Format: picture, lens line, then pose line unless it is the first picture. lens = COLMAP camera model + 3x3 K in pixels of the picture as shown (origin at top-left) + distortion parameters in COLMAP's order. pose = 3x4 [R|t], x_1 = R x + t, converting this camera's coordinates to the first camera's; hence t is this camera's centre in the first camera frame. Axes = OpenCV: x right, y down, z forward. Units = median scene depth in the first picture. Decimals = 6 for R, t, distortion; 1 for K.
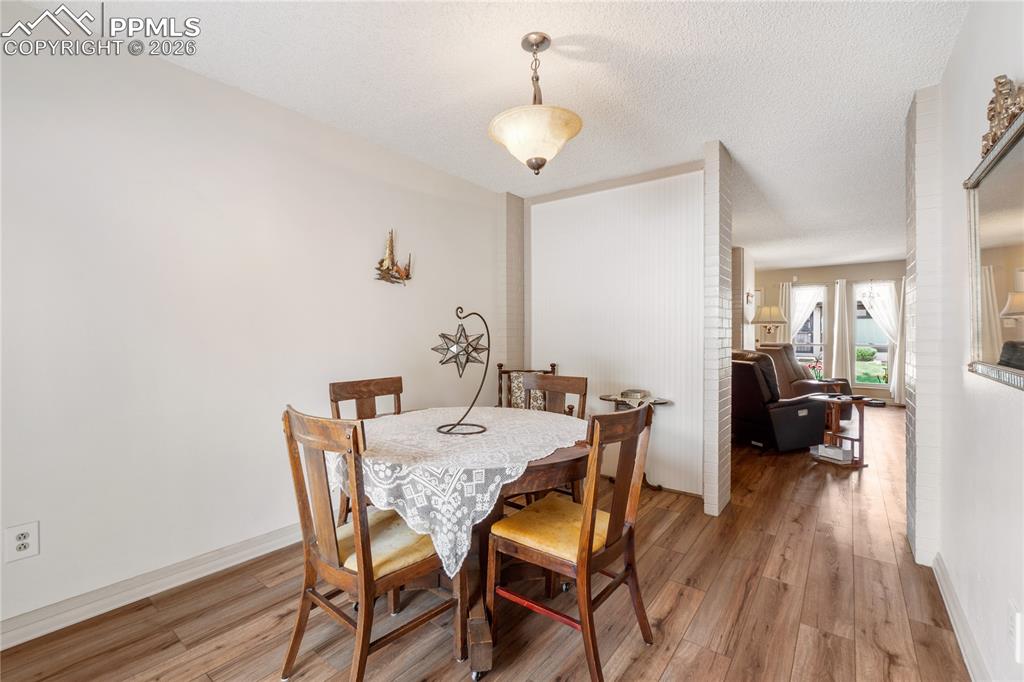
lens RADIAL K [[454.4, 0, 513.8], [0, 454.4, 338.2], [0, 0, 1]] dist [-0.007787, 0.004716]
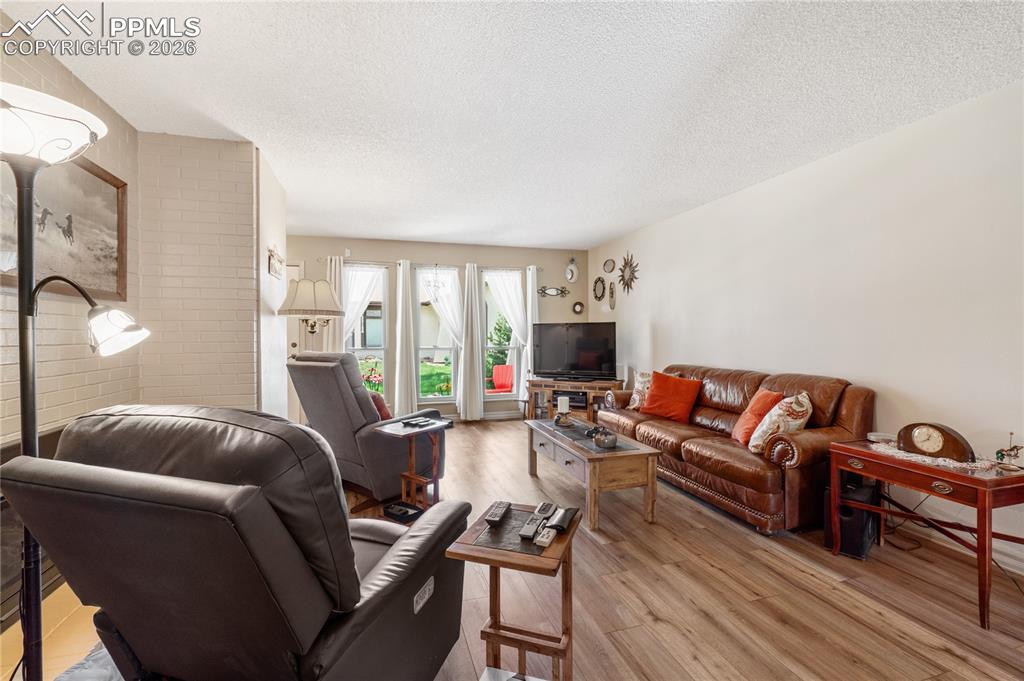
lens RADIAL K [[425.7, 0, 492.3], [0, 425.7, 335.5], [0, 0, 1]] dist [-0.000707, -0.000138]
pose [[0.609304, -0.004010, 0.792927, 0.292100], [0.008608, 0.999962, -0.001558, -0.005592], [-0.792890, 0.007774, 0.609315, 0.522257]]
